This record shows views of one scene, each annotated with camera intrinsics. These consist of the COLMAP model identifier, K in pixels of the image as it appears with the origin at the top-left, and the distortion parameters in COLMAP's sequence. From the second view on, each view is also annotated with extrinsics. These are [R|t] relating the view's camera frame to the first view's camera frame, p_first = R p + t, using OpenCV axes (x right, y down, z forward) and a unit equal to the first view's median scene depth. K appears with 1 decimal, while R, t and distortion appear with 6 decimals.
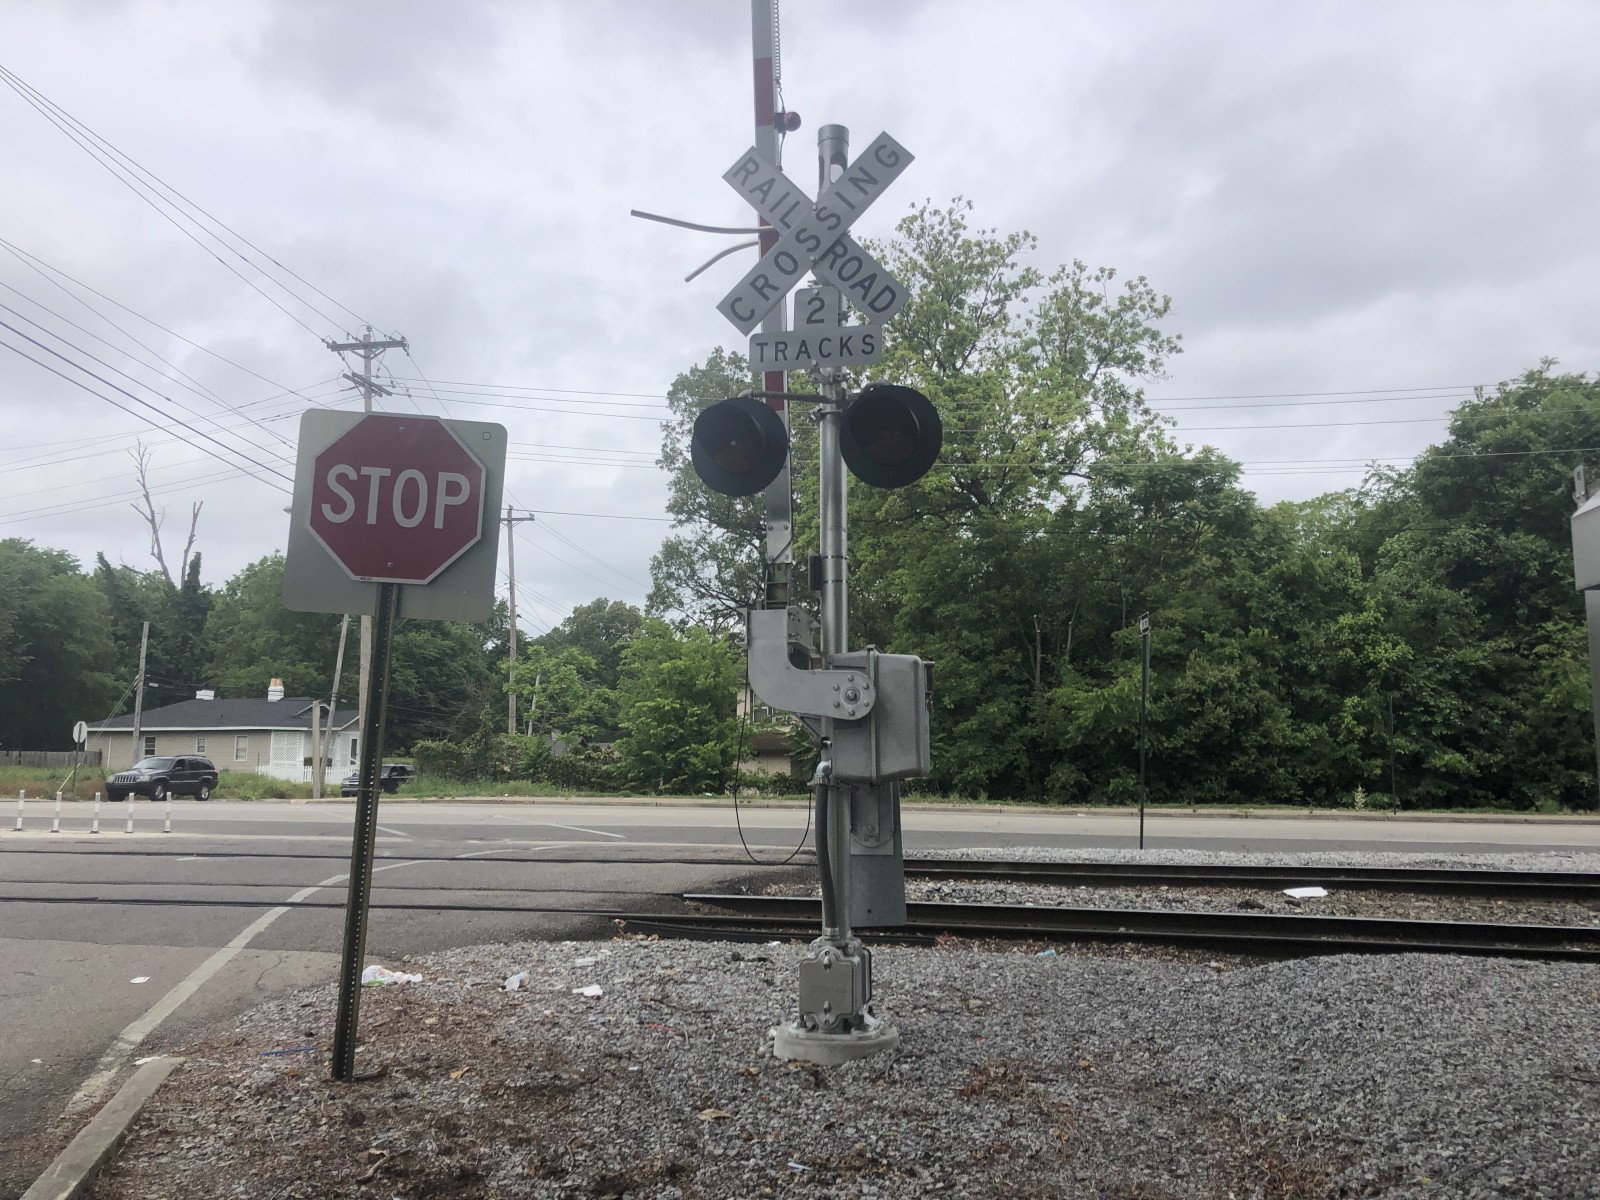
lens RADIAL K [[1285.5, 0, 768.9], [0, 1285.5, 574.1], [0, 0, 1]] dist [0.132913, -0.243880]
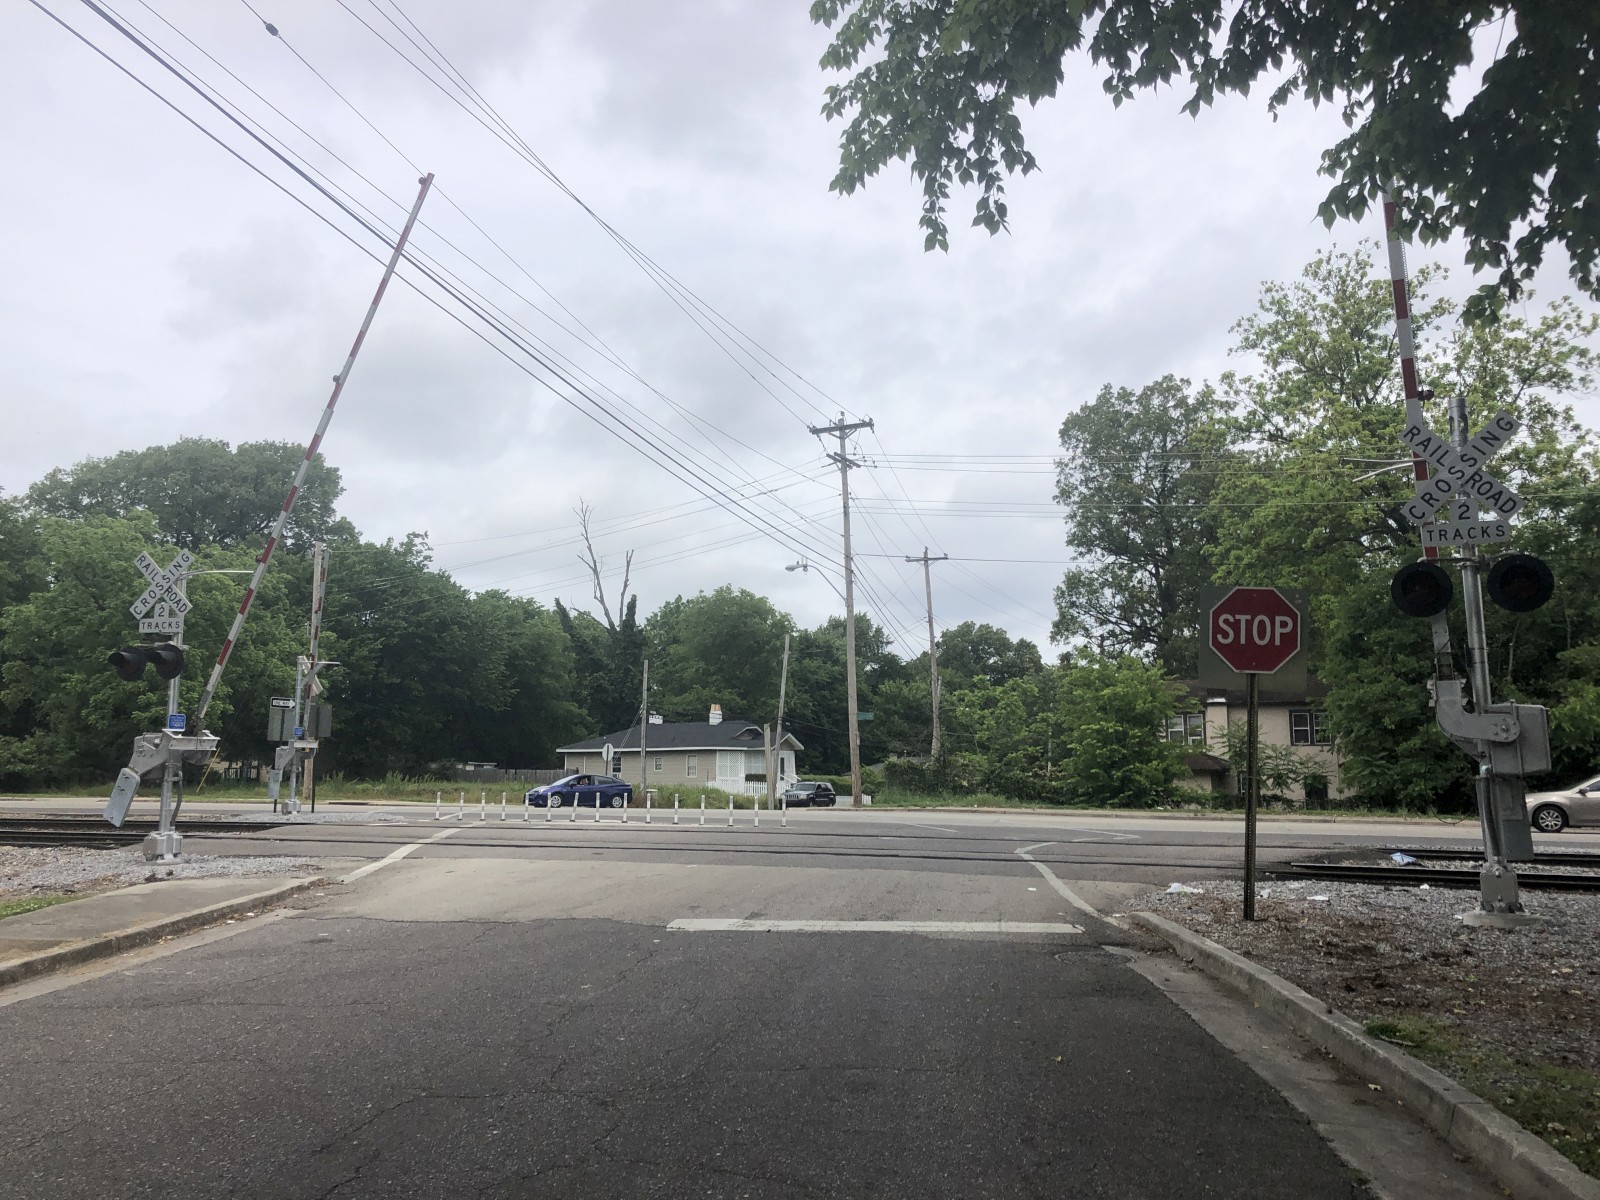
lens RADIAL K [[1277.3, 0, 794.0], [0, 1277.3, 567.9], [0, 0, 1]] dist [0.054941, -0.044602]
pose [[0.967769, -0.041107, -0.248462, -0.051387], [0.035674, 0.999017, -0.026330, -0.013735], [0.249300, 0.016617, 0.968284, -0.117700]]
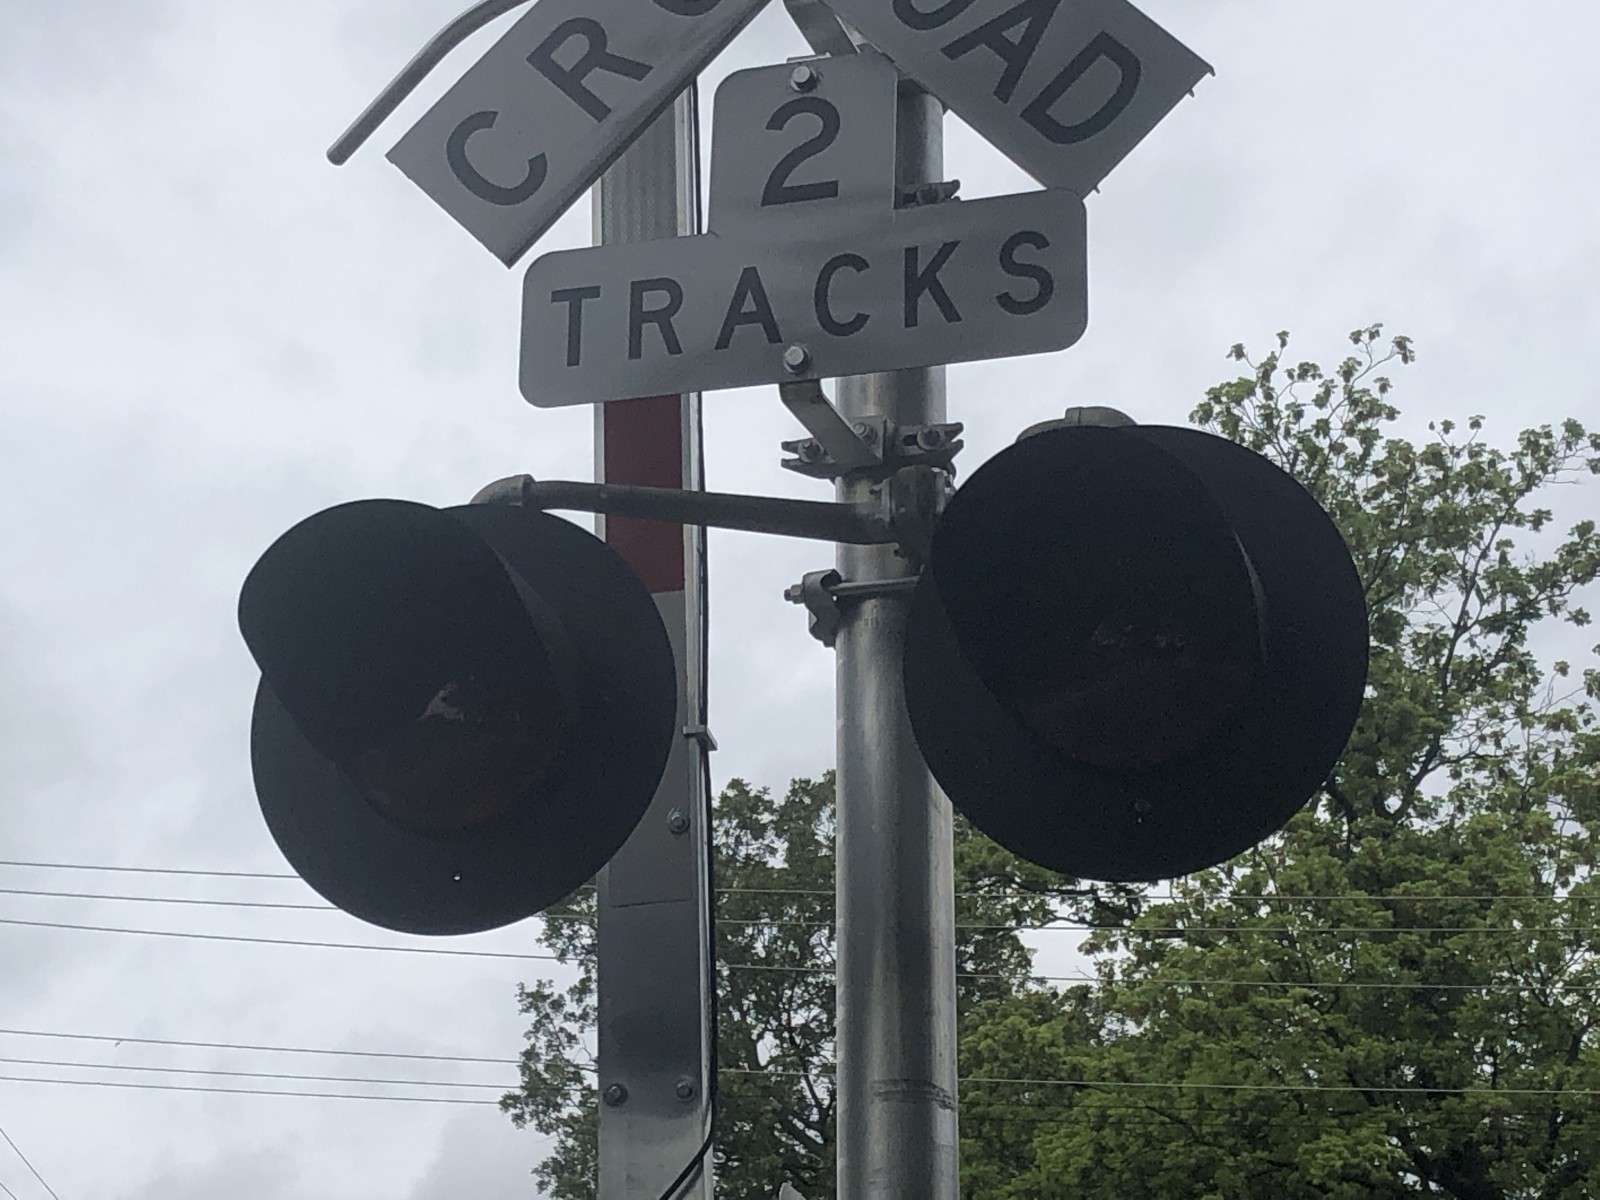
lens RADIAL K [[3680.4, 0, 800.0], [0, 3680.4, 600.0], [0, 0, 1]] dist [0.288822, -0.093690]
pose [[0.999877, -0.008694, -0.013036, 0.005355], [0.005546, 0.974462, -0.224482, 0.003290], [0.014655, 0.224382, 0.974391, 0.044281]]
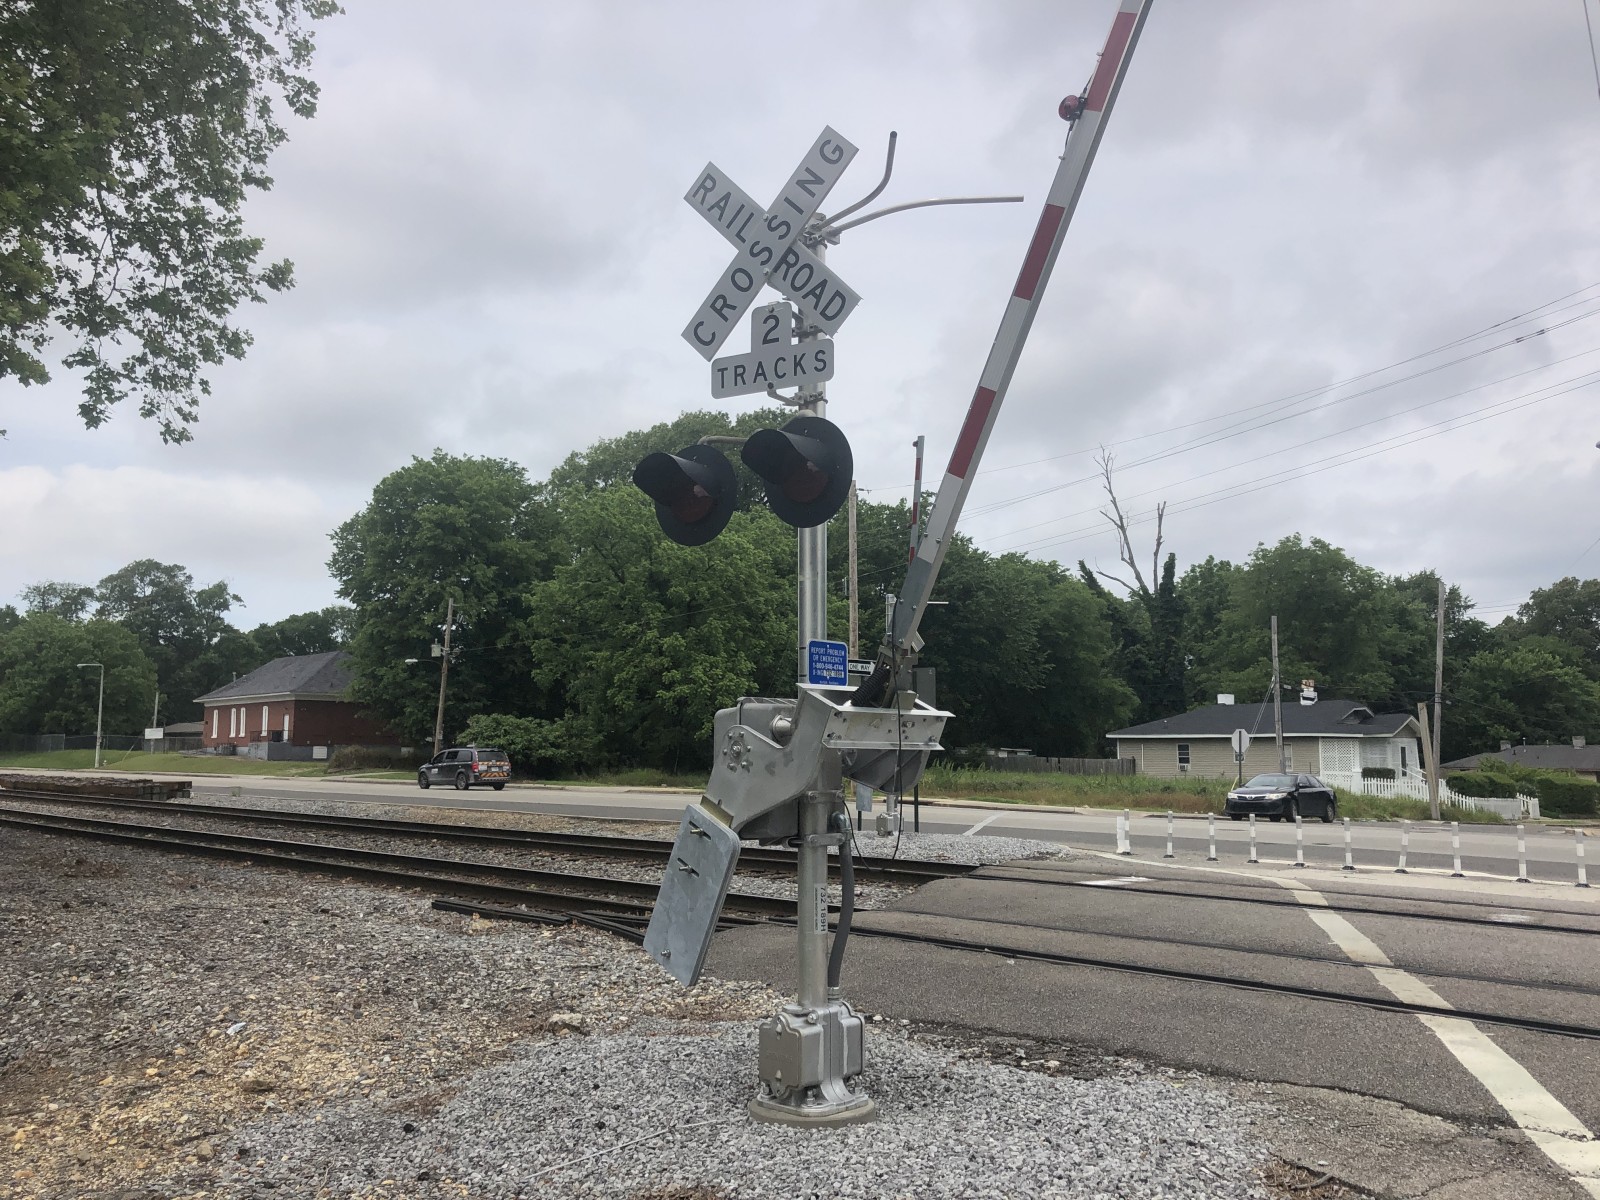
lens RADIAL K [[1316.4, 0, 832.9], [0, 1316.4, 614.2], [0, 0, 1]] dist [0.079684, -0.005758]
pose [[0.831442, -0.055809, -0.552801, -0.249711], [0.071417, 0.997424, 0.006719, 0.009156], [0.551002, -0.045066, 0.833286, 0.097606]]
